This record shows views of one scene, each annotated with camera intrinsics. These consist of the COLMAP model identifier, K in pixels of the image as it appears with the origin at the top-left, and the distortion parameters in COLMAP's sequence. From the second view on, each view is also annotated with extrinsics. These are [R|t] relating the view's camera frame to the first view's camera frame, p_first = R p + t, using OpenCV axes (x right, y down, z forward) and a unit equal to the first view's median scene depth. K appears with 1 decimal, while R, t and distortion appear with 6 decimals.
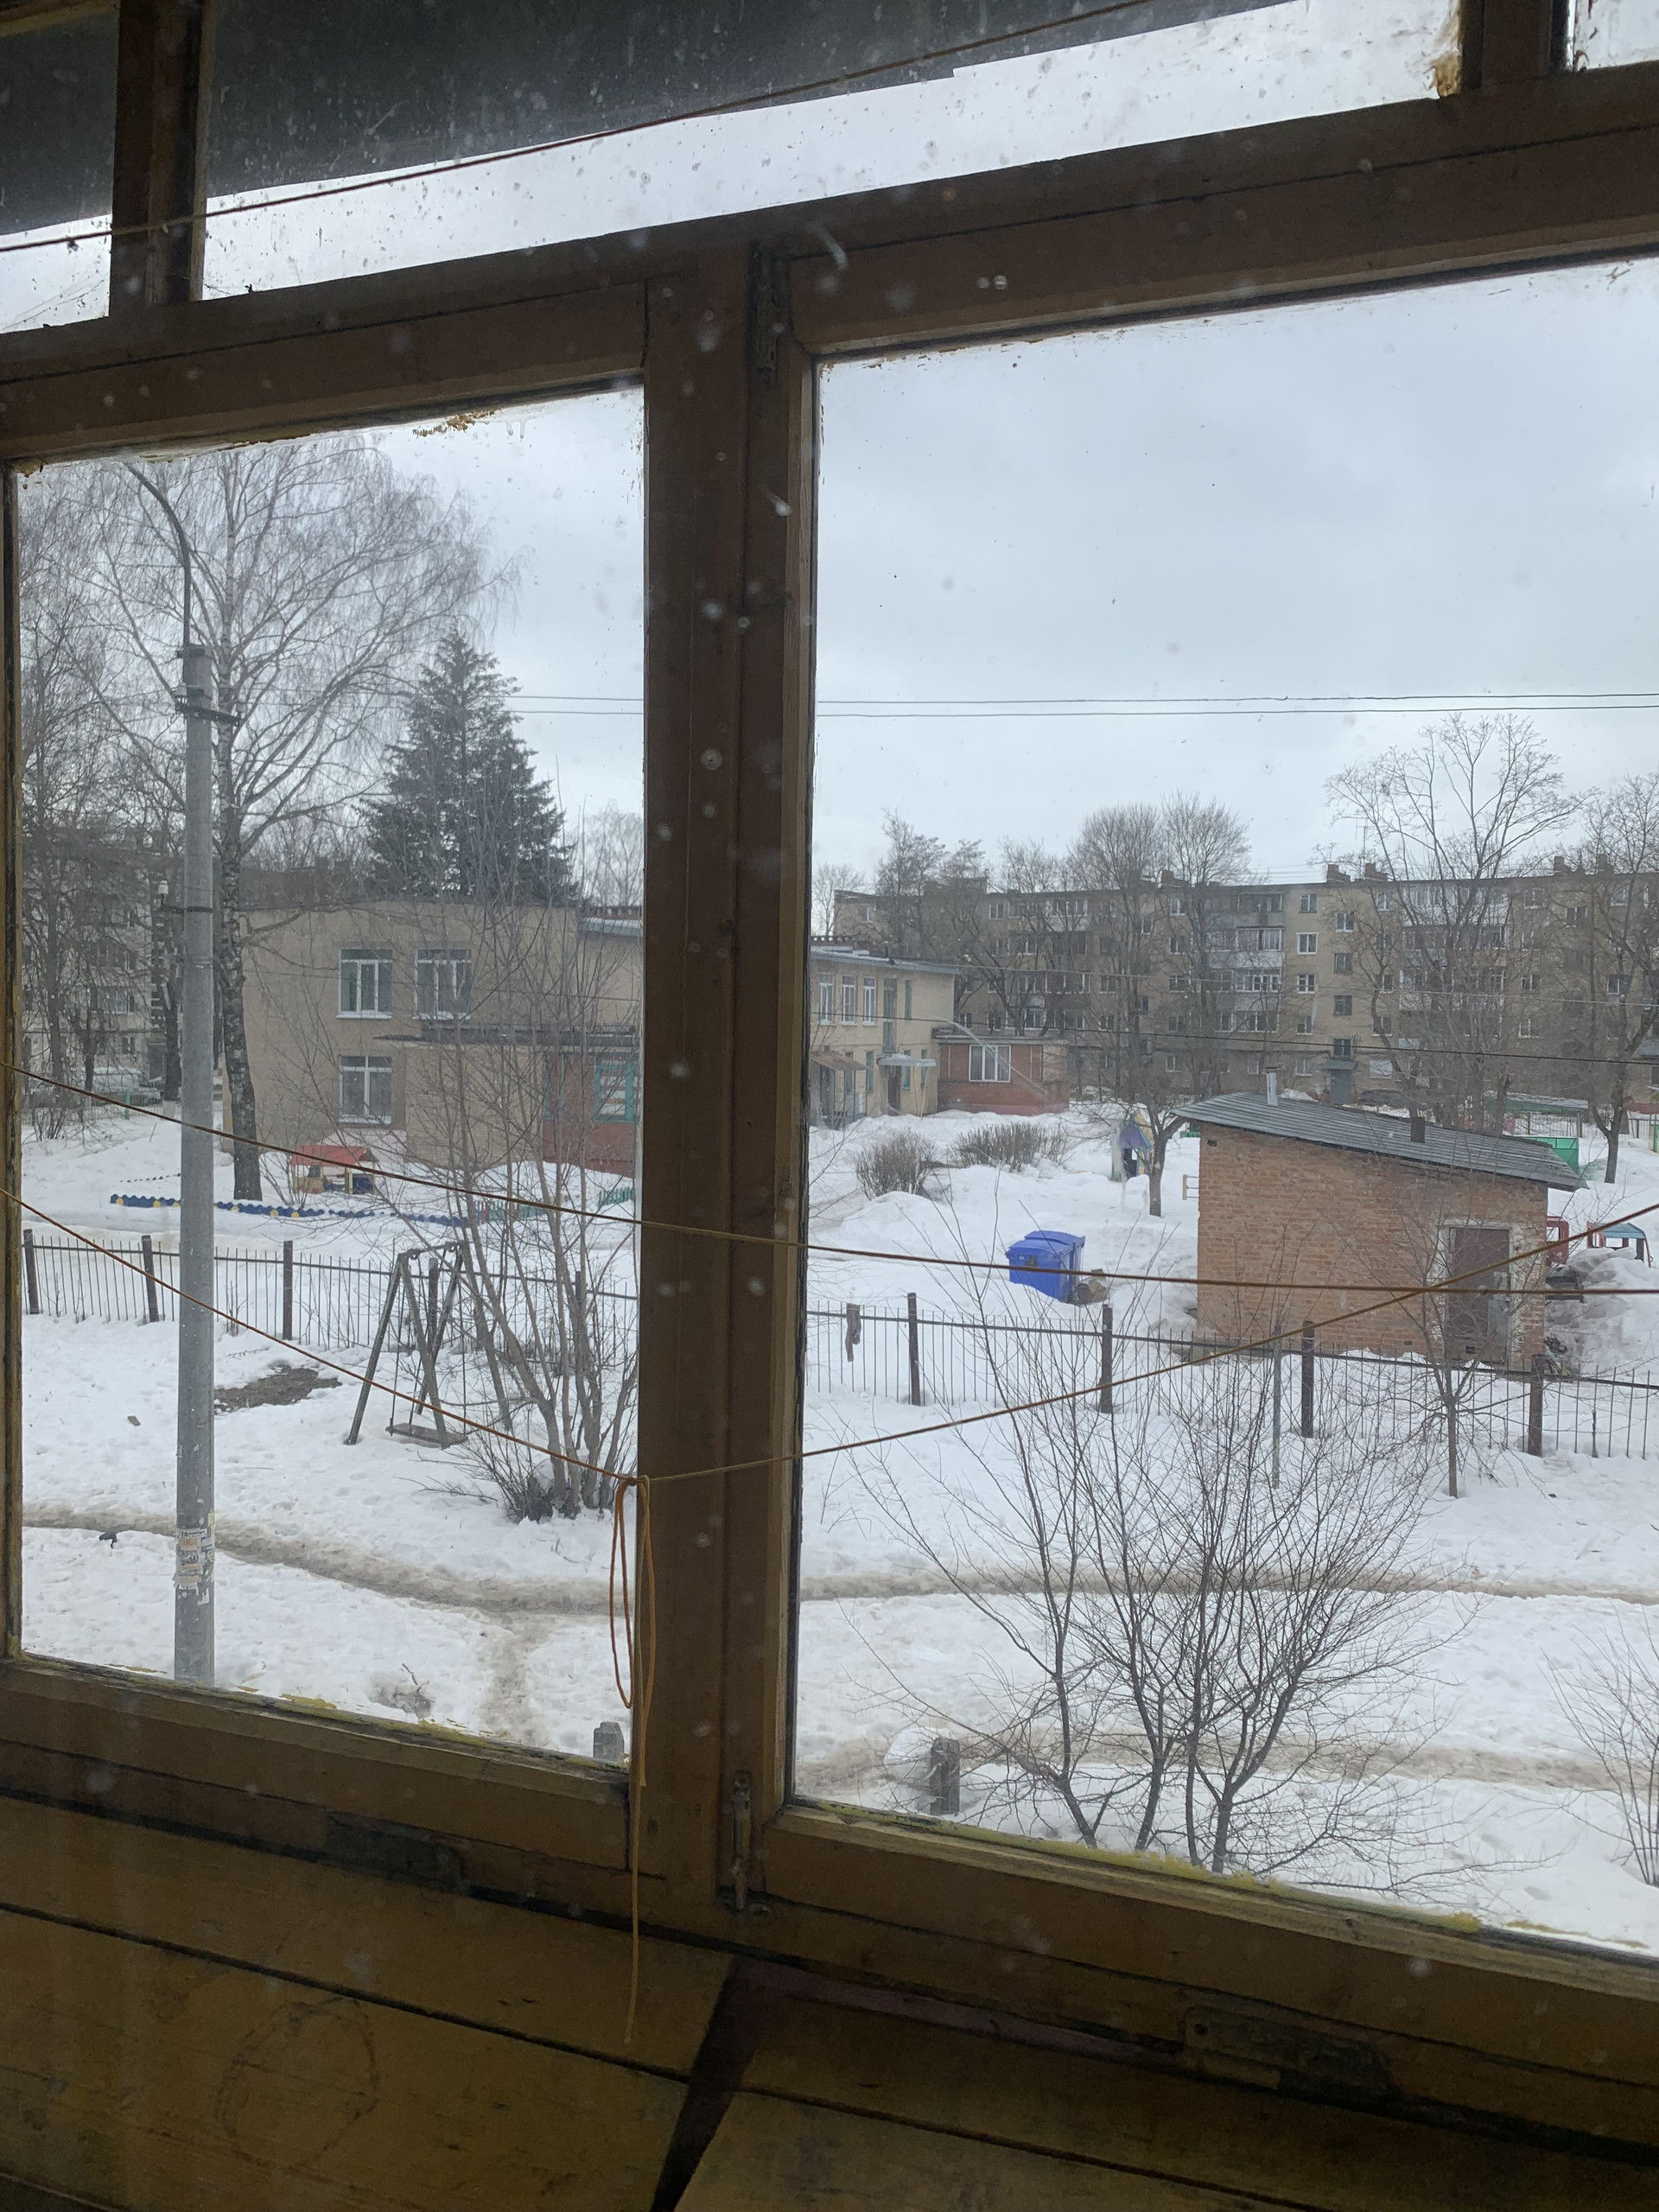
lens RADIAL K [[1678.7, 0, 804.3], [0, 1678.7, 1097.8], [0, 0, 1]] dist [0.129844, -0.220630]
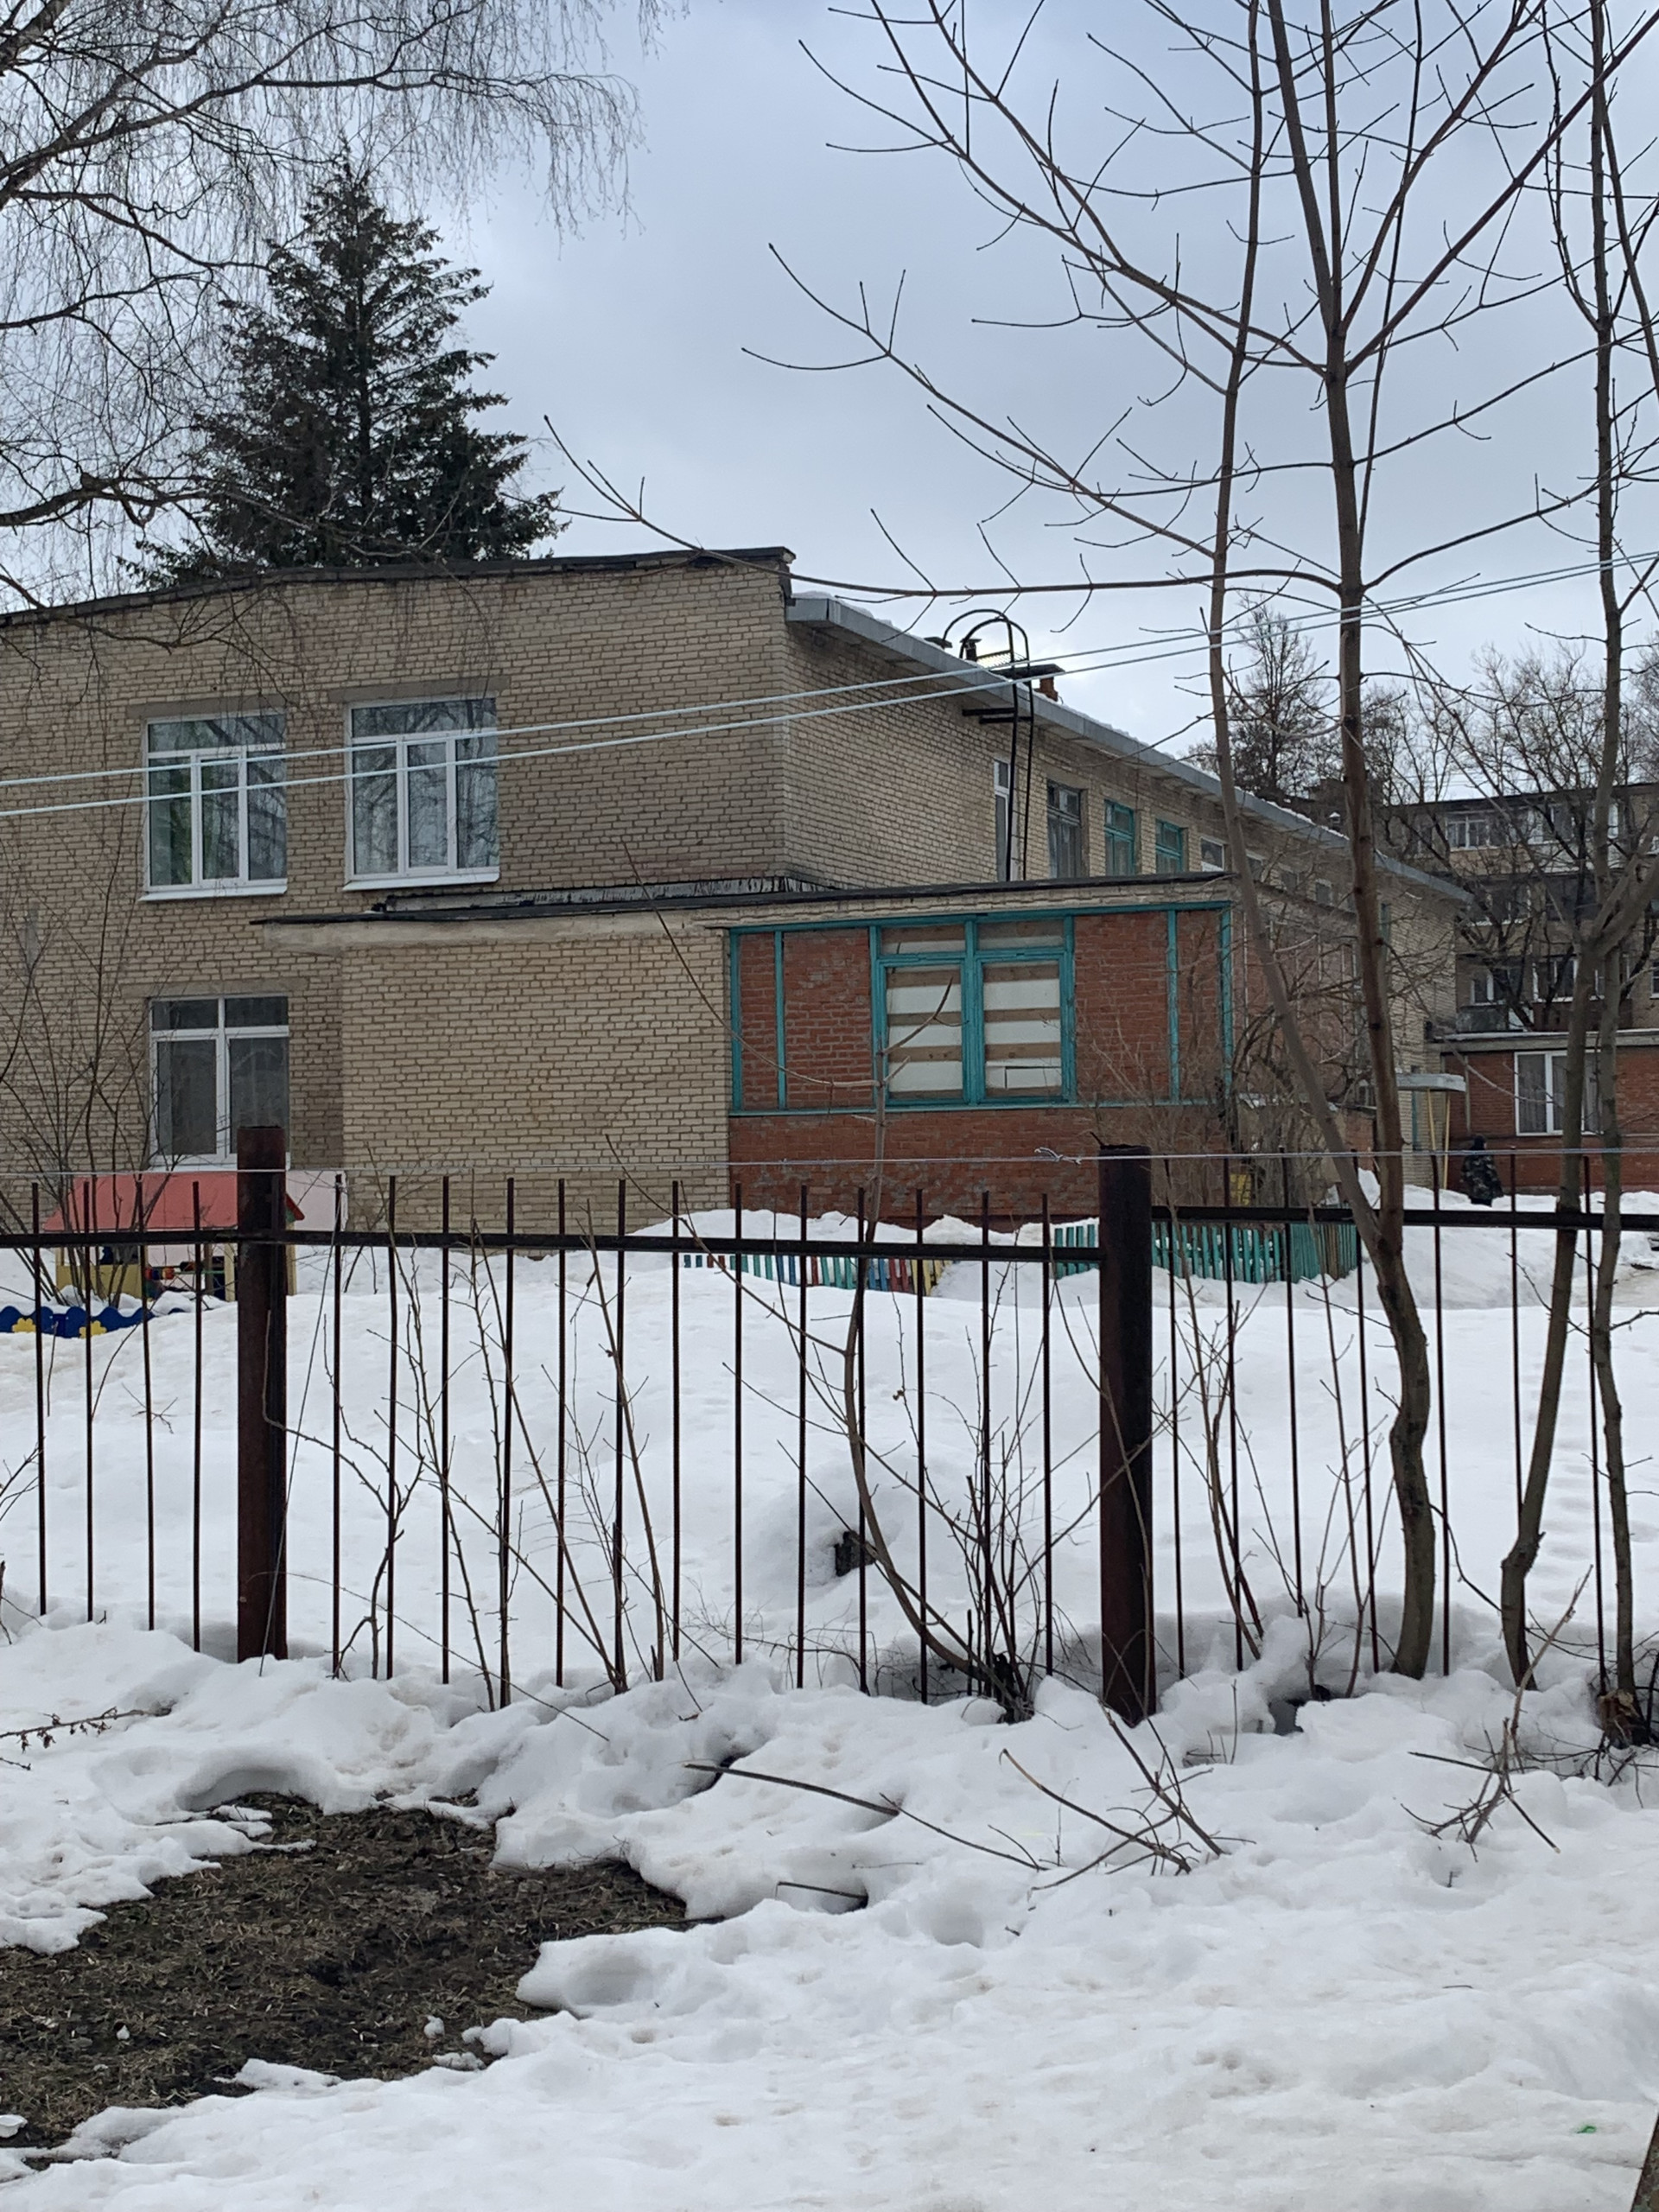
lens RADIAL K [[3038.9, 0, 829.5], [0, 3038.9, 1106.0], [0, 0, 1]] dist [0.001314, 0.010279]
pose [[0.999348, -0.034121, -0.011774, -0.083982], [0.033219, 0.997013, -0.069732, 0.038000], [0.014118, 0.069295, 0.997496, 0.235871]]
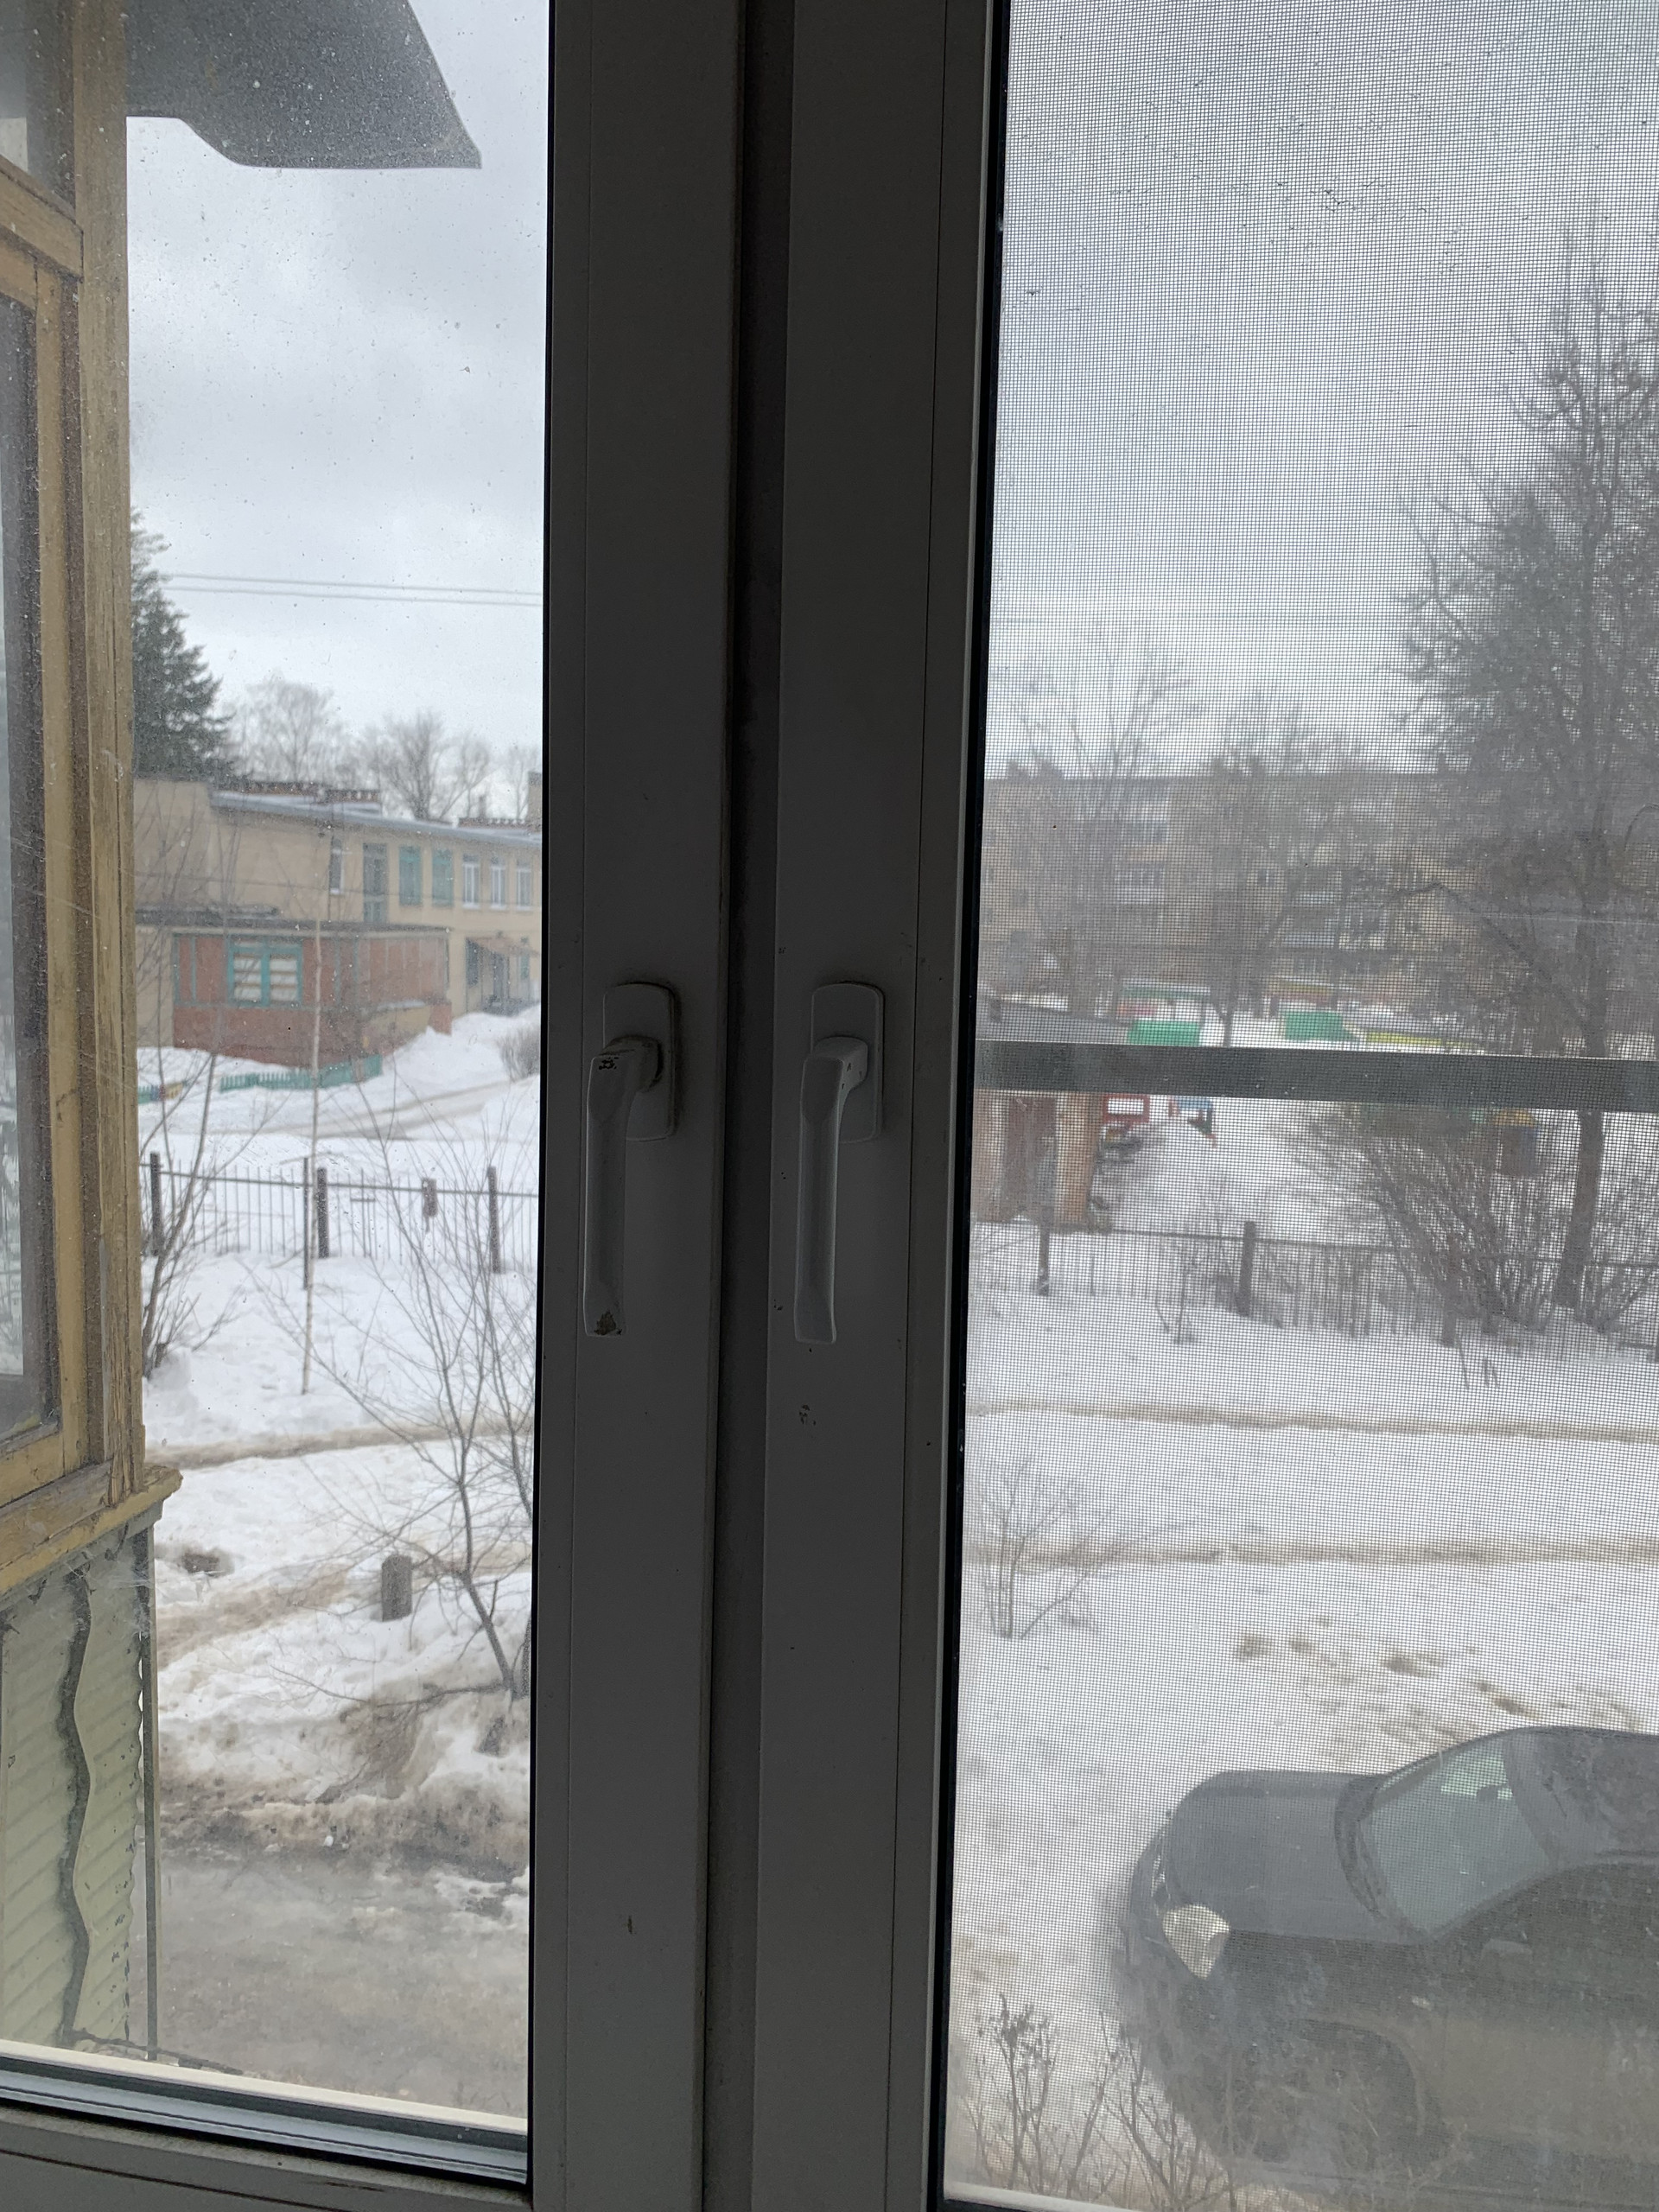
lens RADIAL K [[1683.9, 0, 829.5], [0, 1683.9, 1106.0], [0, 0, 1]] dist [0.138308, -0.316891]
pose [[0.984863, -0.011250, 0.172970, 0.030068], [-0.000846, 0.997568, 0.069700, 0.002025], [-0.173334, -0.068792, 0.982458, -0.018775]]
